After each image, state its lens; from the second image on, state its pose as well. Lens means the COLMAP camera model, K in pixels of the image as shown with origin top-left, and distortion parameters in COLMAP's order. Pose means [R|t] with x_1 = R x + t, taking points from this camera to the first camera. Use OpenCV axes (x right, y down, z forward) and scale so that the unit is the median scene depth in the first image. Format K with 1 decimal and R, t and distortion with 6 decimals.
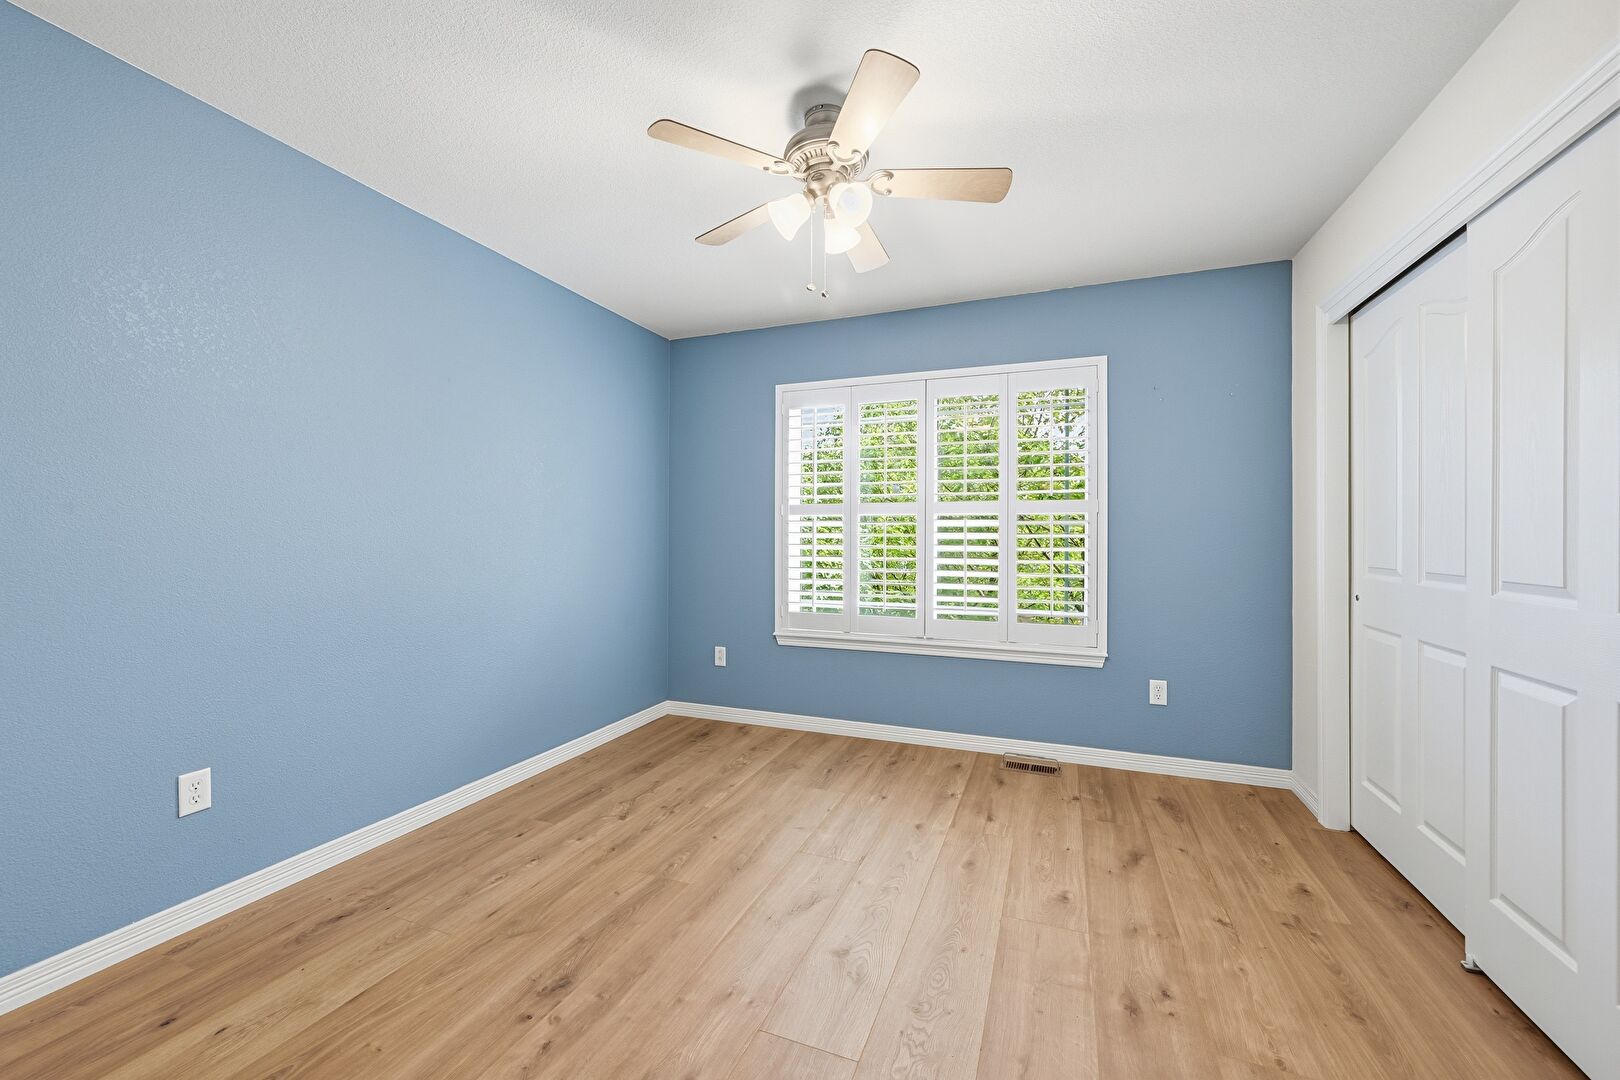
lens RADIAL K [[652.6, 0, 808.7], [0, 652.6, 534.9], [0, 0, 1]] dist [0.001569, 0.000162]
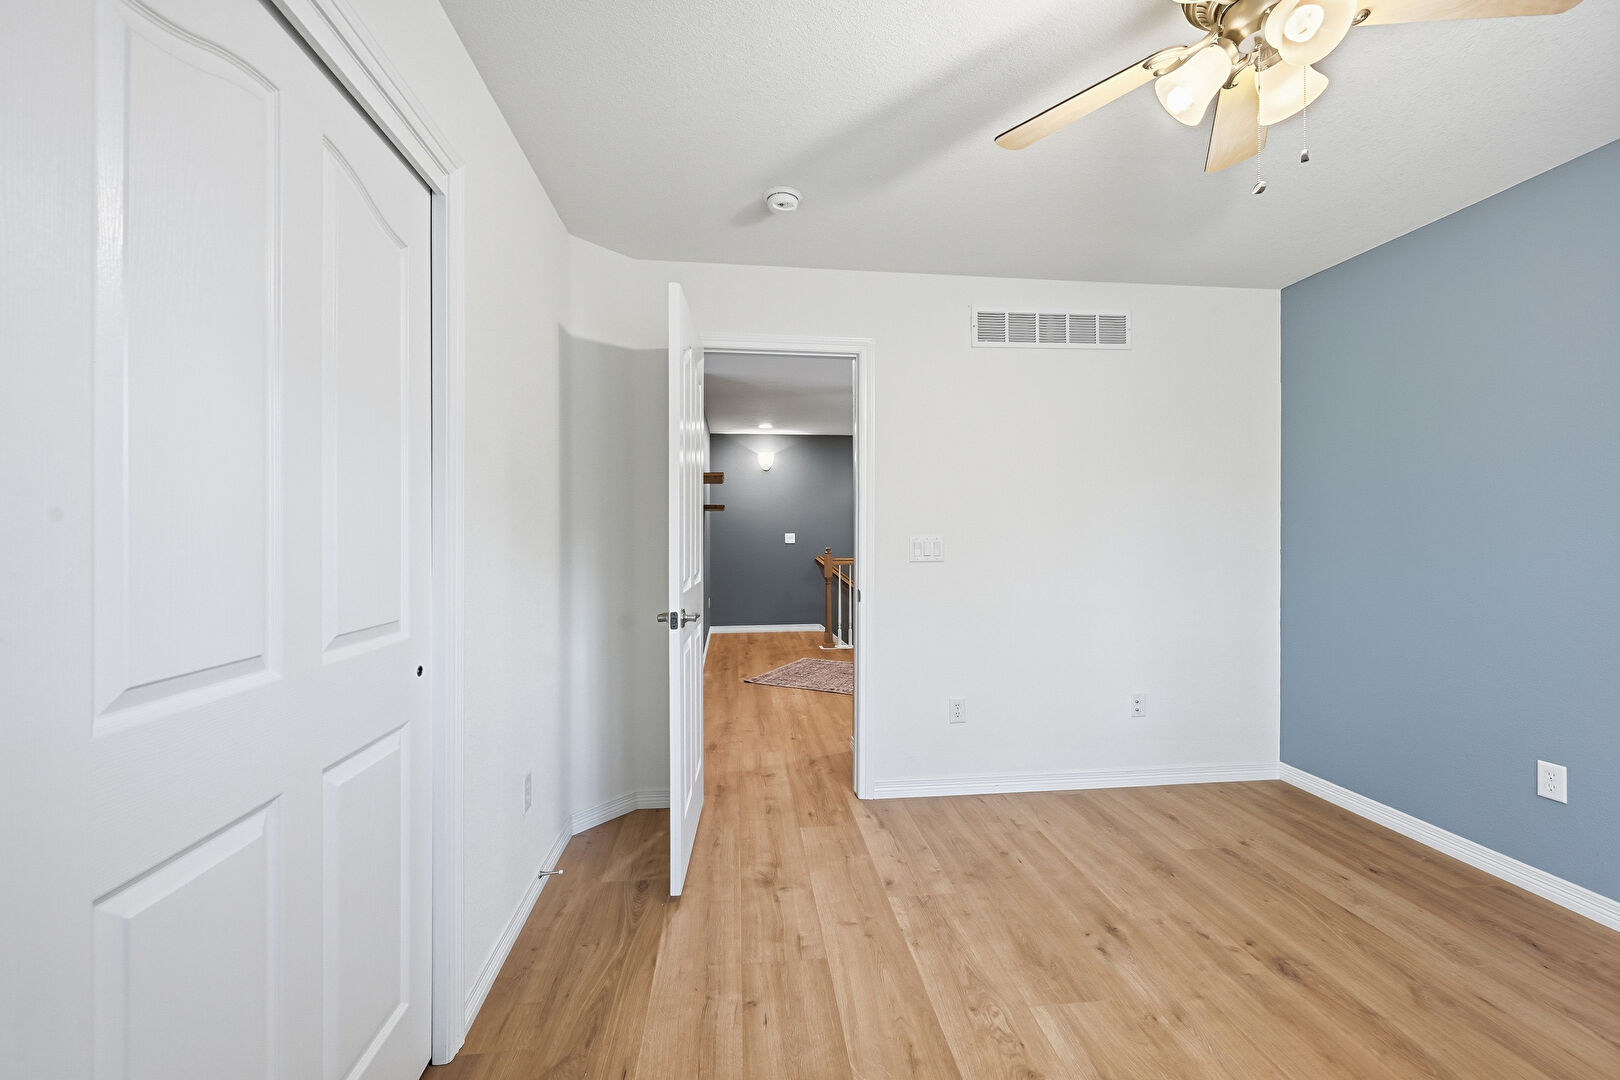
lens RADIAL K [[652.6, 0, 808.7], [0, 652.6, 534.9], [0, 0, 1]] dist [0.001569, 0.000162]
pose [[-0.885323, -0.002243, -0.464971, 0.825675], [-0.001132, 0.999996, -0.002667, -0.037178], [0.464975, -0.001835, -0.885322, 1.572832]]
